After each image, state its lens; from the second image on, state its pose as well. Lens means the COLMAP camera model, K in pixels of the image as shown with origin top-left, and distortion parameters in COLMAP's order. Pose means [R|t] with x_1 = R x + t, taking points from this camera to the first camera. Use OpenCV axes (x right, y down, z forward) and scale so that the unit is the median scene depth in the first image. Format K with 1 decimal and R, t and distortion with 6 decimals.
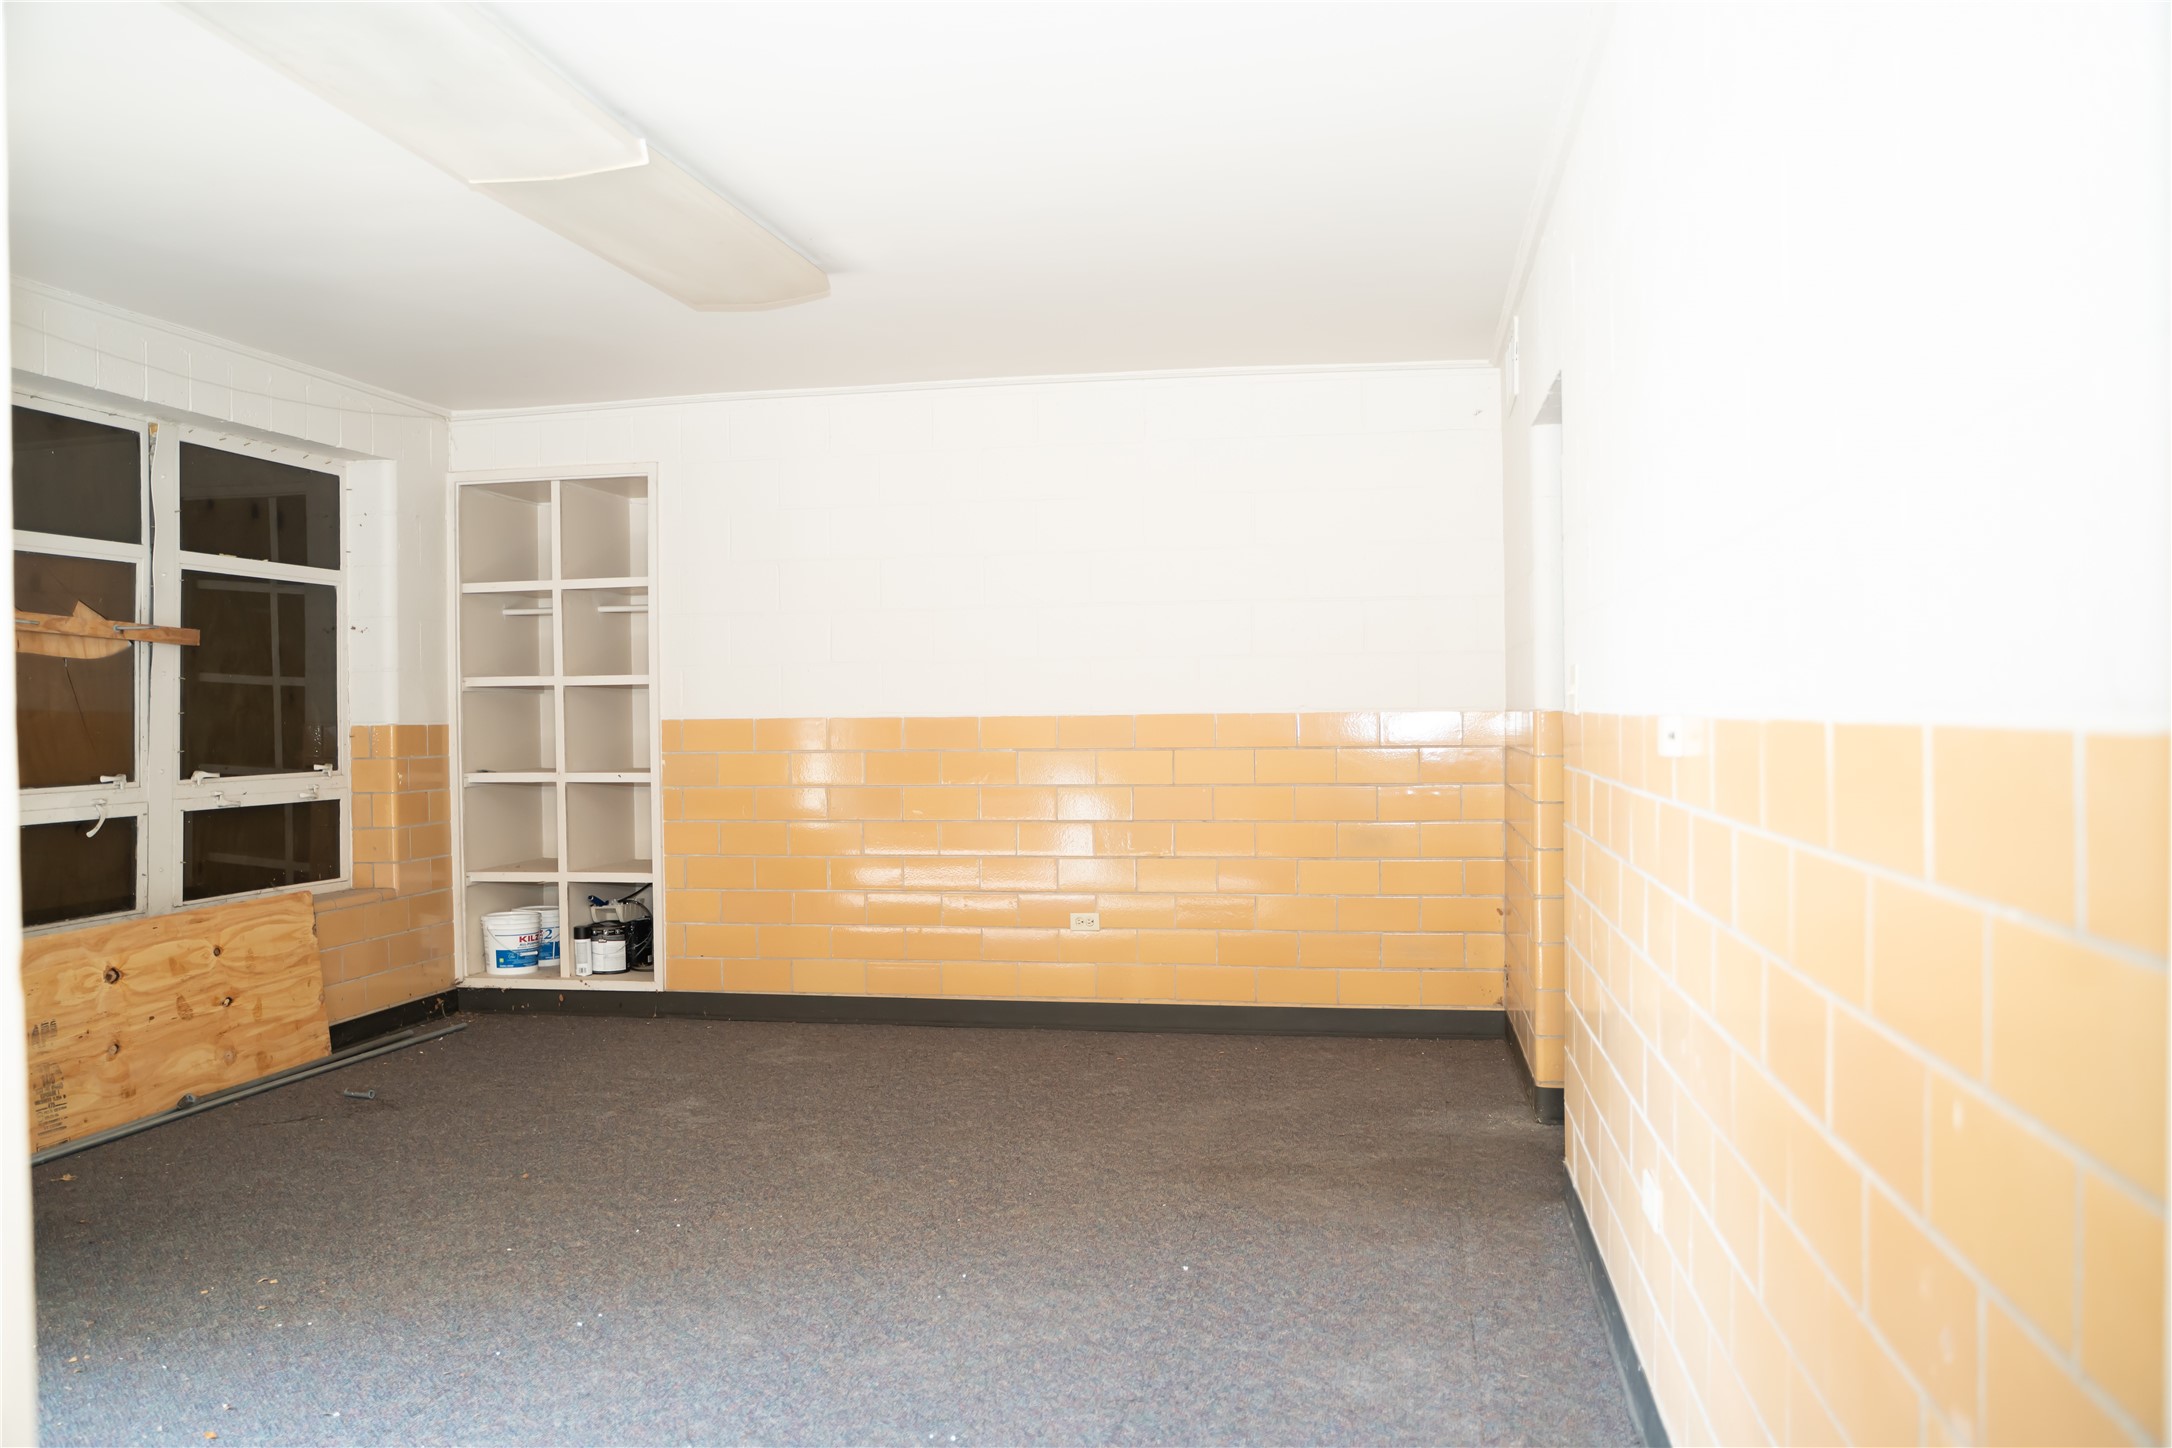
lens RADIAL K [[1747.5, 0, 1091.1], [0, 1747.5, 733.7], [0, 0, 1]] dist [-0.119329, 0.092826]
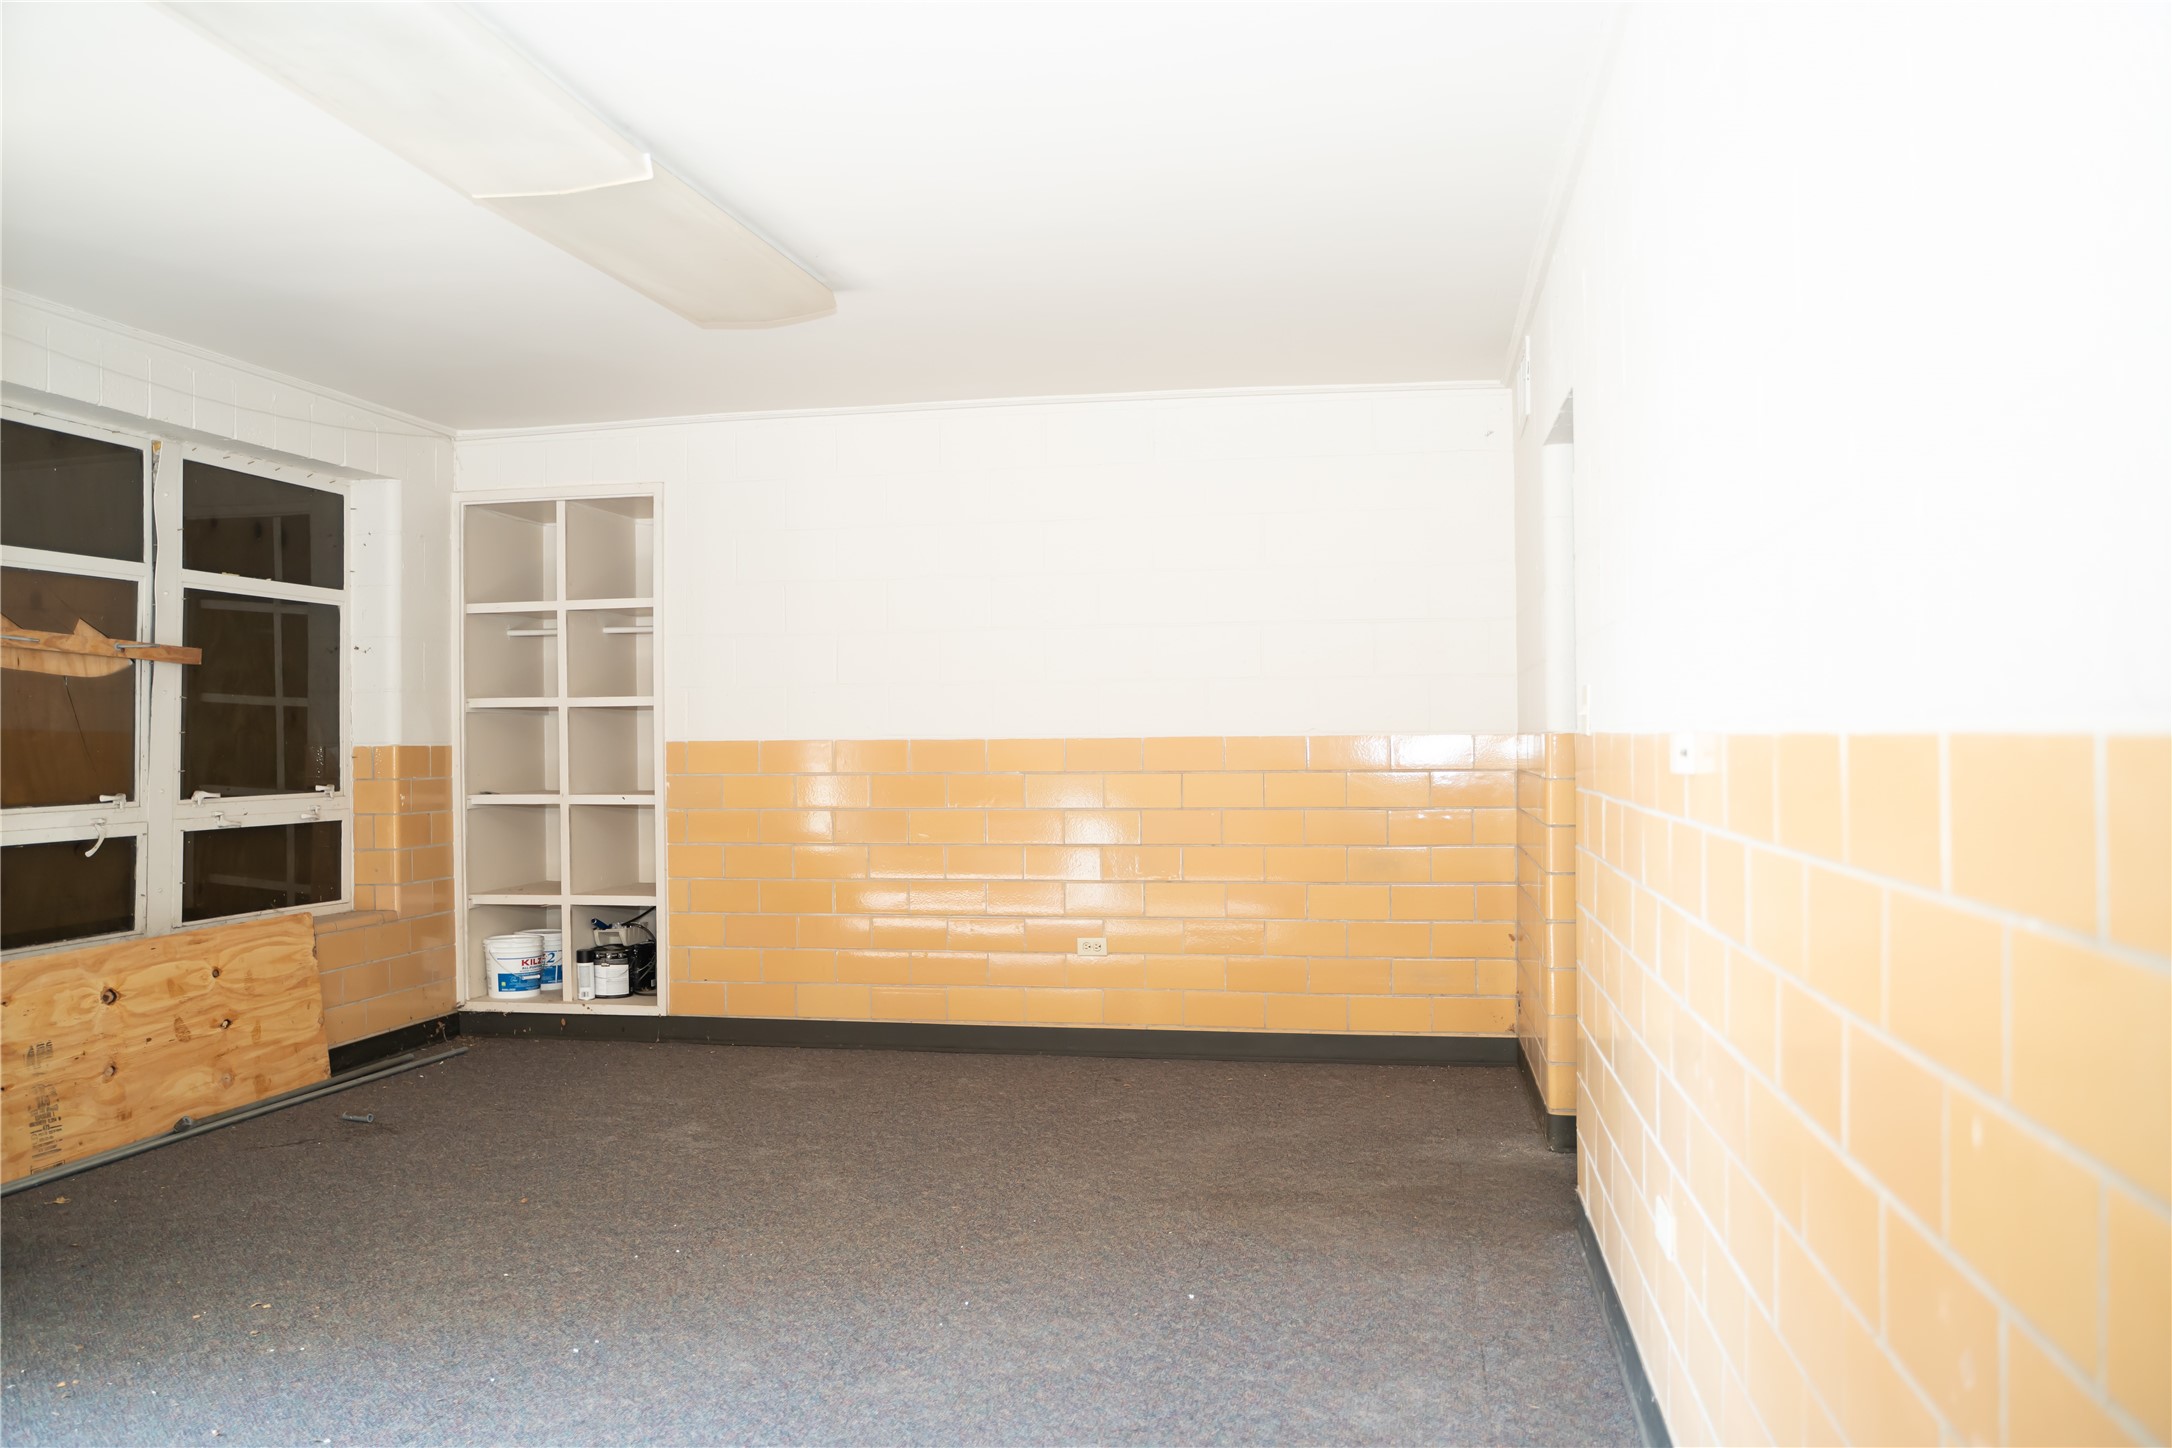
lens RADIAL K [[1758.3, 0, 1091.6], [0, 1758.3, 732.9], [0, 0, 1]] dist [-0.118054, 0.093358]
pose [[0.999981, 0.002377, -0.005663, 0.002083], [-0.002466, 0.999873, -0.015770, 0.003227], [0.005624, 0.015784, 0.999860, 0.003877]]
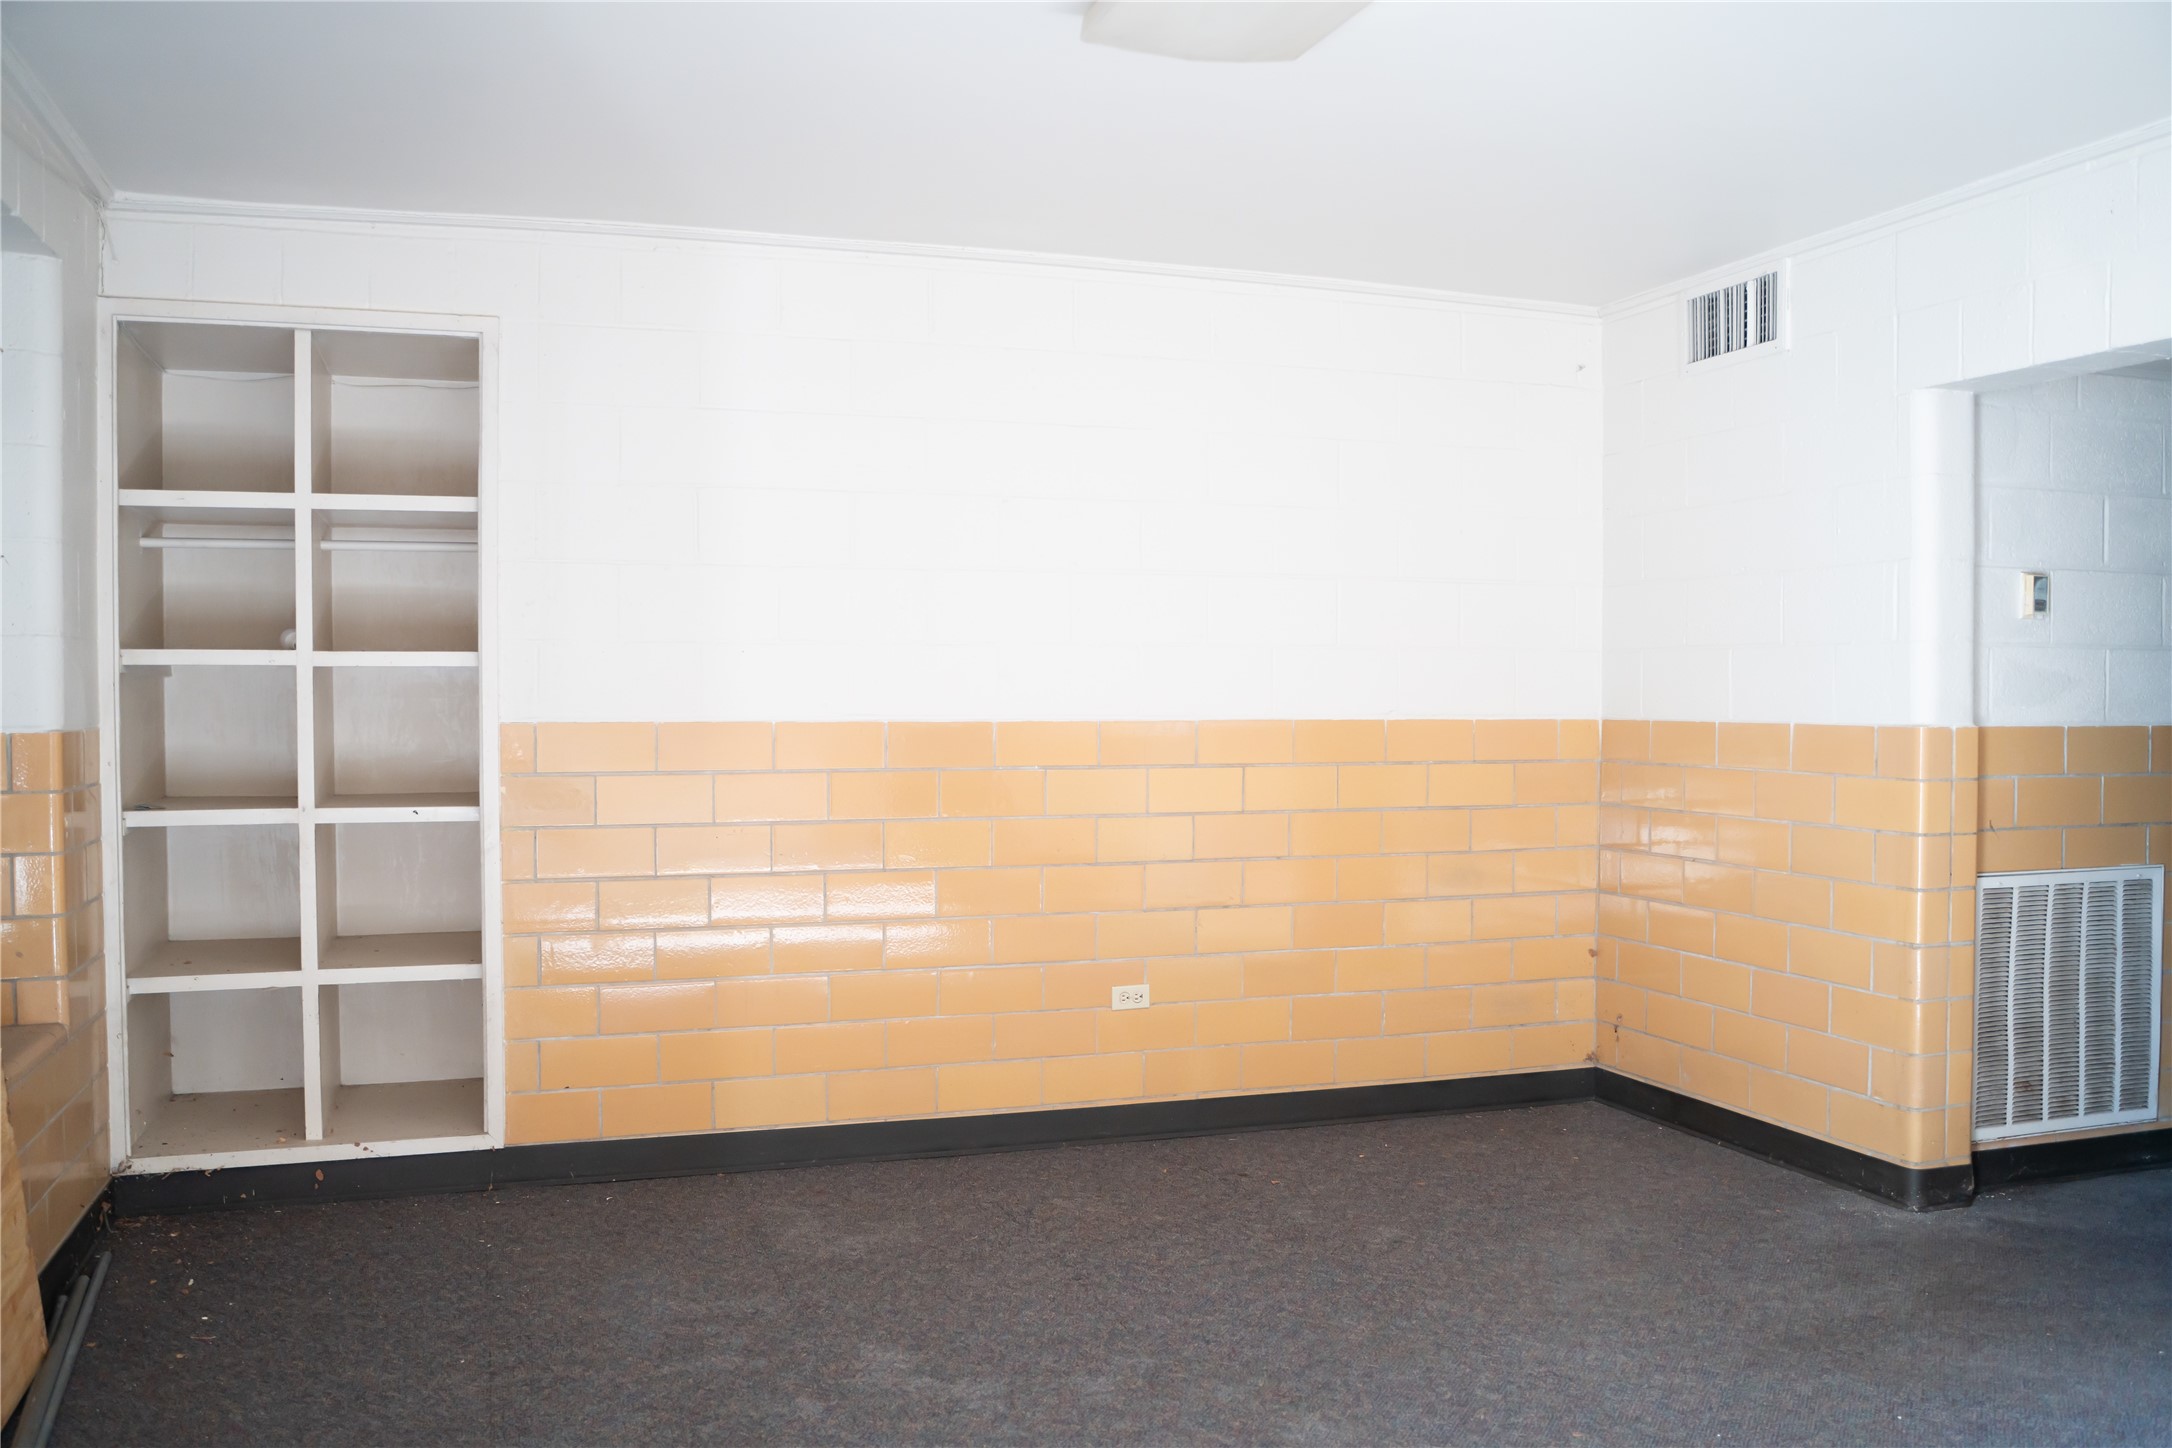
lens RADIAL K [[1767.3, 0, 1096.3], [0, 1767.3, 743.0], [0, 0, 1]] dist [-0.115135, 0.091972]
pose [[0.875904, -0.001074, 0.482485, -0.543285], [-0.004430, 0.999937, 0.010268, -0.012613], [-0.482465, -0.011131, 0.875844, 0.495491]]
